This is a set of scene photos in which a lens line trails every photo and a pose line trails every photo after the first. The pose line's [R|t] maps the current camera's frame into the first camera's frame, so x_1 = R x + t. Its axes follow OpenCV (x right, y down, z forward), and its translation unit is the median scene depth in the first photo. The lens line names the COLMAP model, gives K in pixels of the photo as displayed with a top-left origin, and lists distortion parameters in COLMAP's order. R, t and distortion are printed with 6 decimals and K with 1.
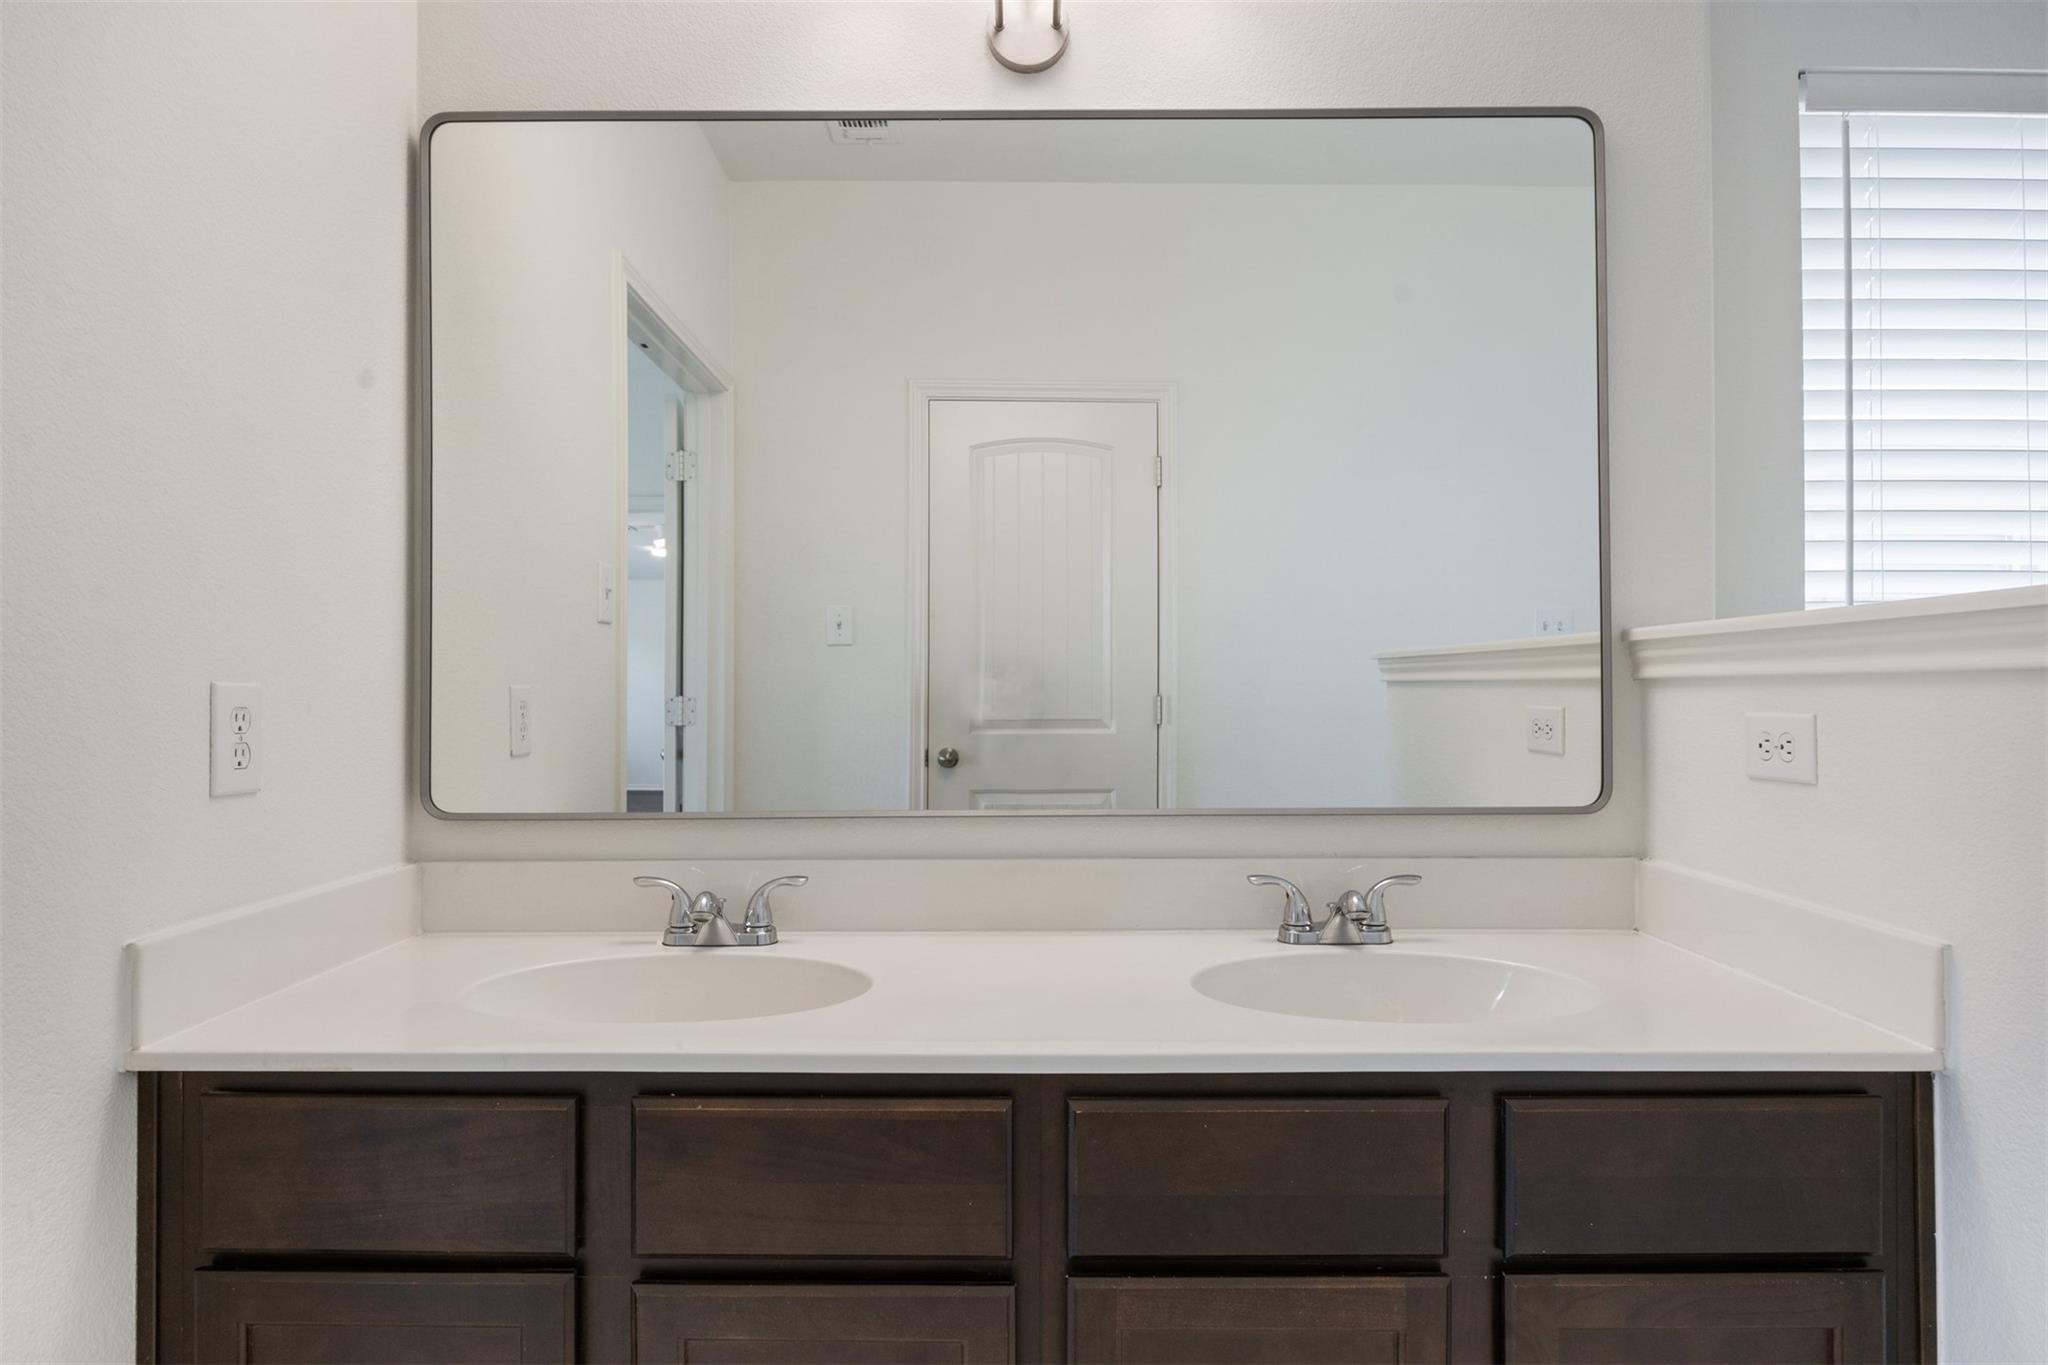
lens RADIAL K [[1201.6, 0, 1011.7], [0, 1201.6, 668.9], [0, 0, 1]] dist [-0.003395, 0.006500]
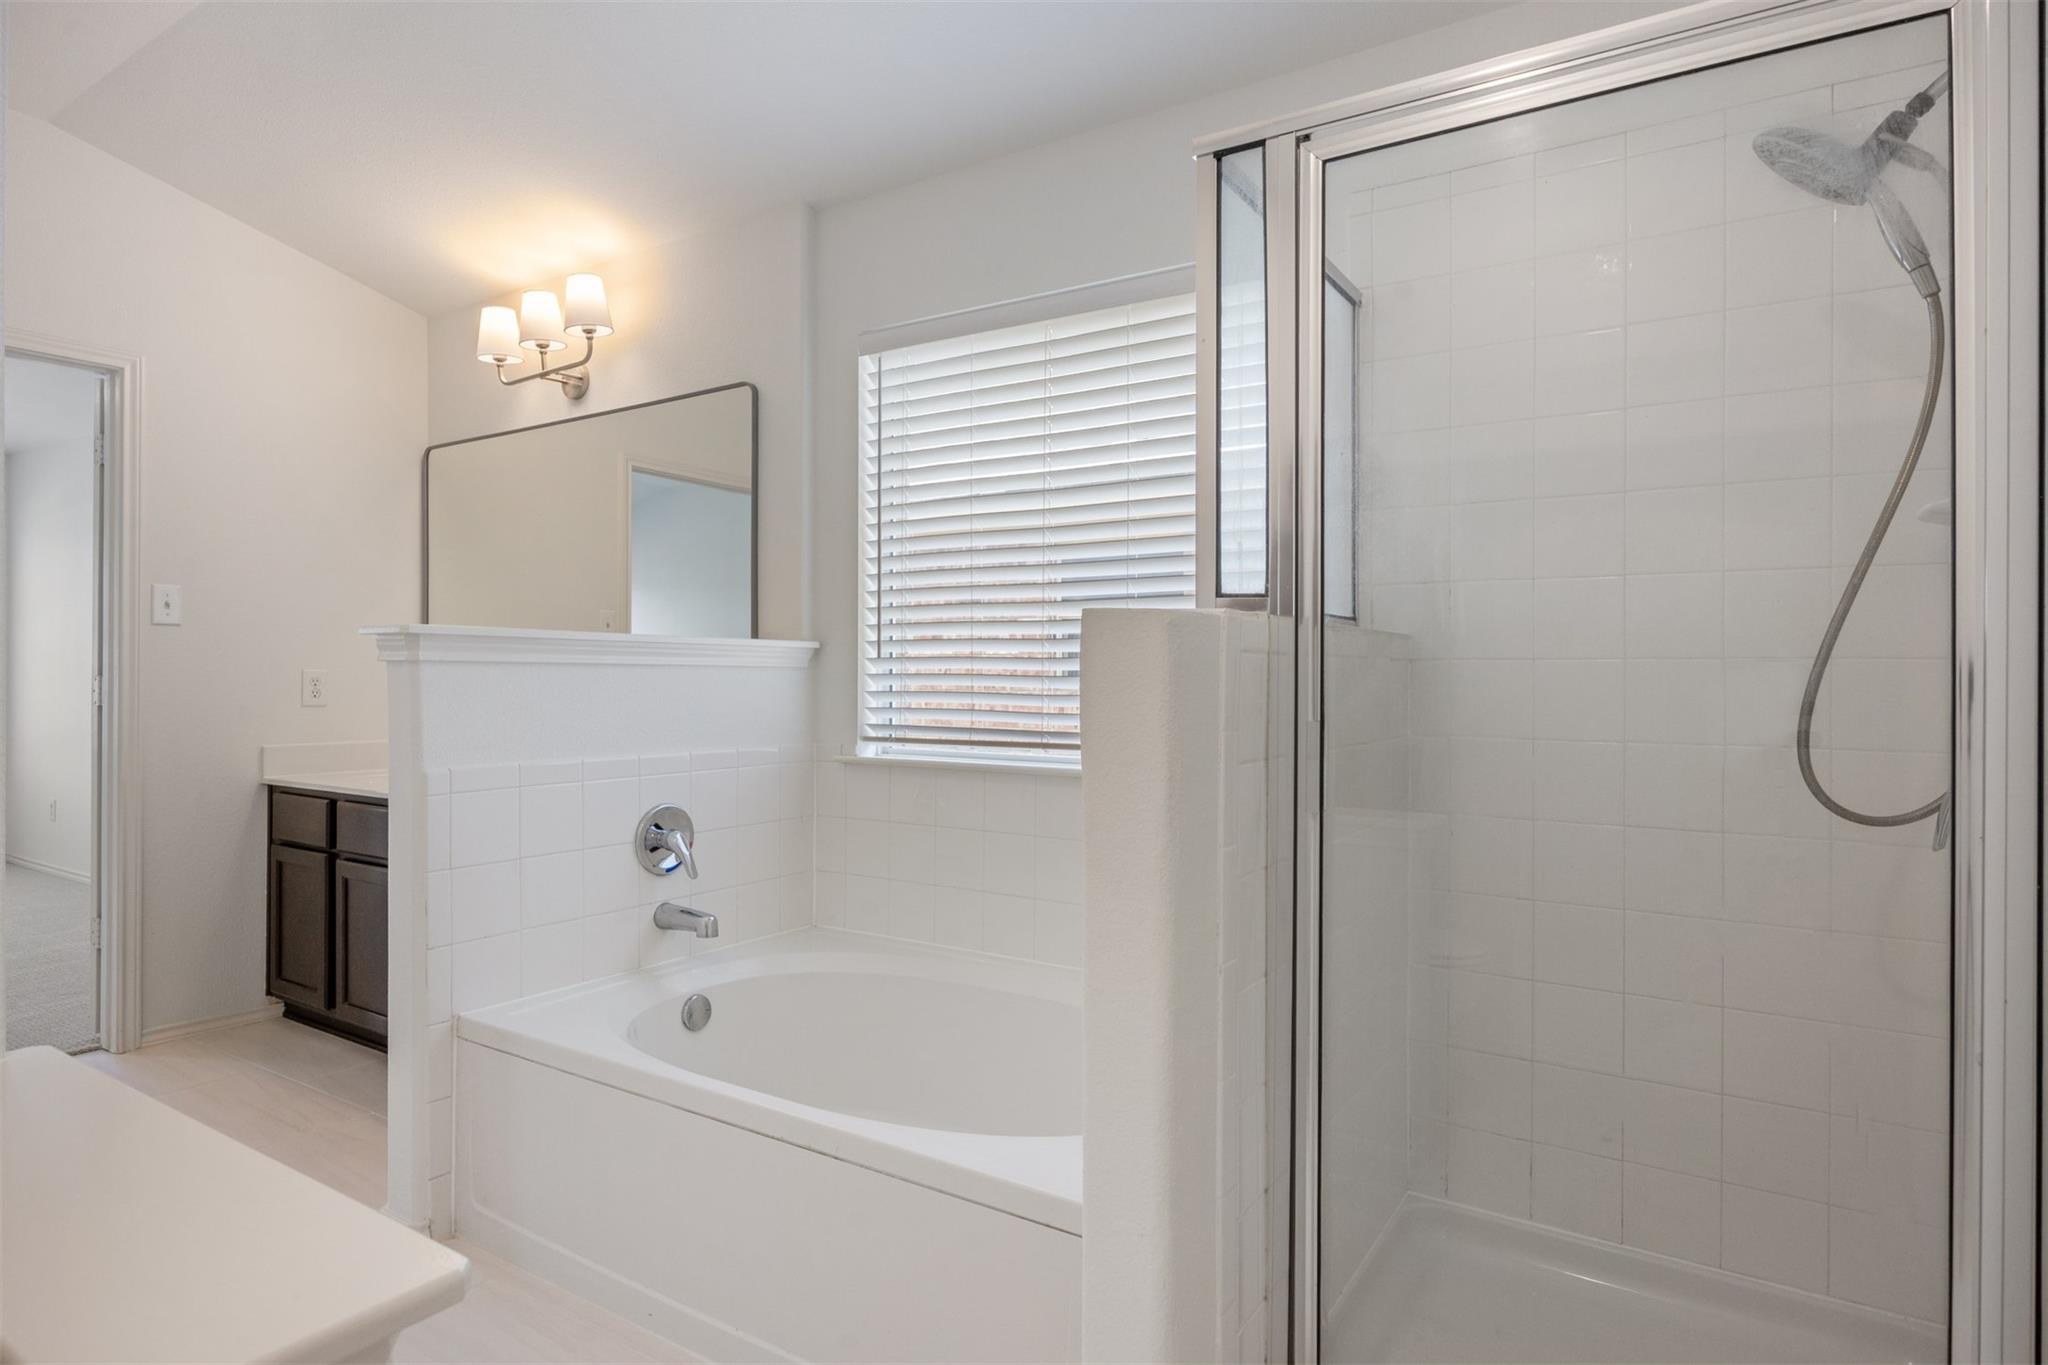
lens RADIAL K [[1144.6, 0, 1031.1], [0, 1144.6, 675.9], [0, 0, 1]] dist [-0.001575, -0.000196]
pose [[0.832307, 0.005057, -0.554292, 1.917250], [0.007278, 0.999772, 0.020051, -0.013983], [0.554267, -0.020723, 0.832081, -0.325555]]
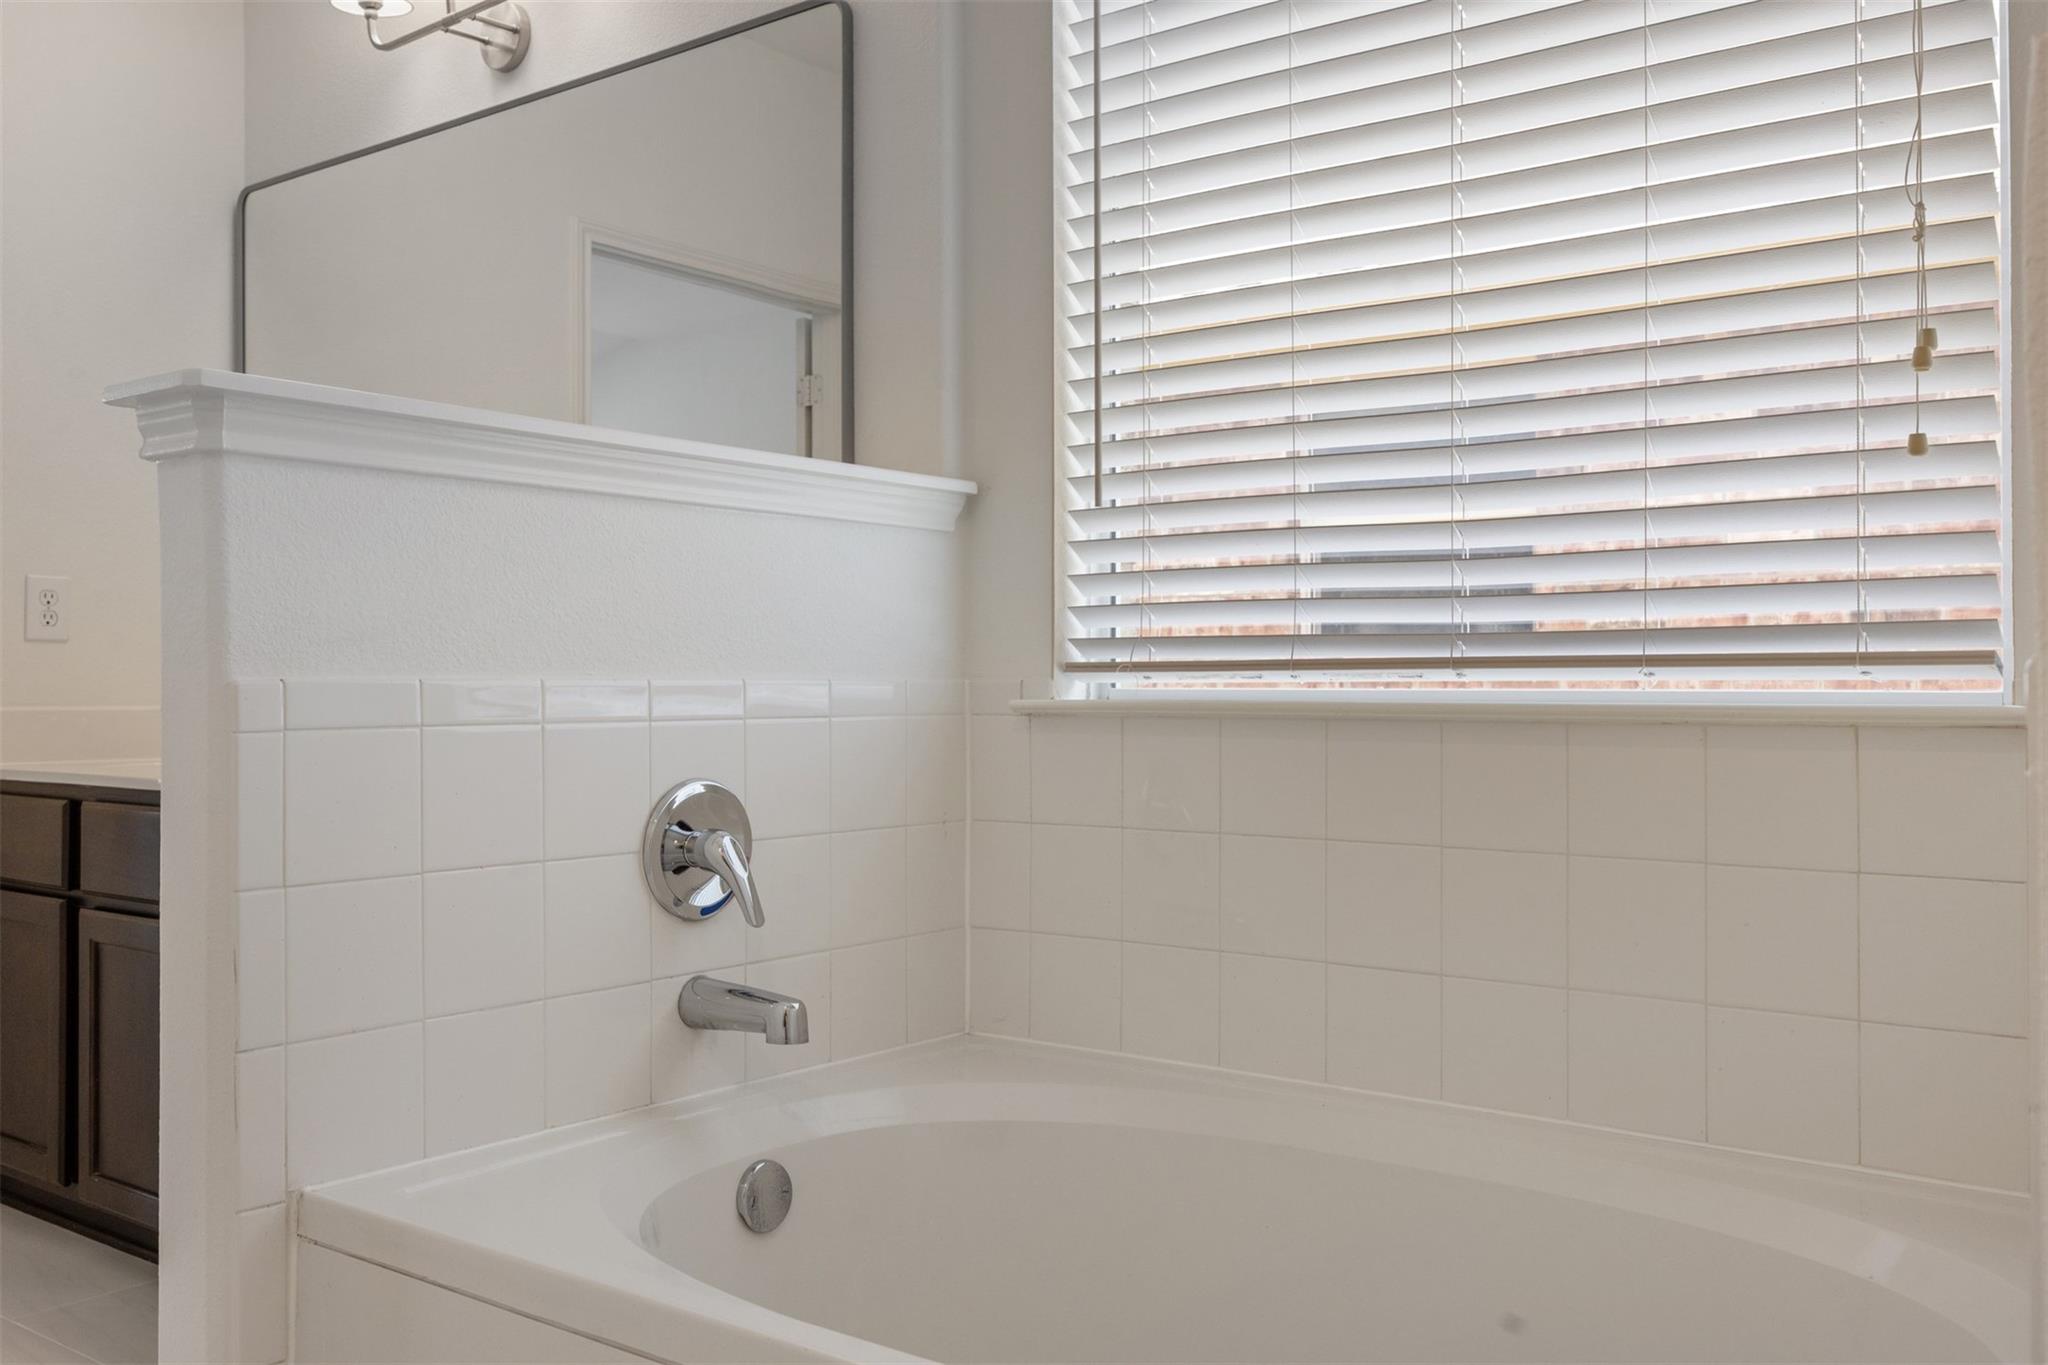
lens RADIAL K [[1780.4, 0, 1025.9], [0, 1780.4, 670.6], [0, 0, 1]] dist [0.017052, -0.019521]
pose [[0.788516, -0.007417, -0.614969, 1.551375], [0.014190, 0.999880, 0.006135, 0.115147], [0.614850, -0.013564, 0.788527, -0.122958]]
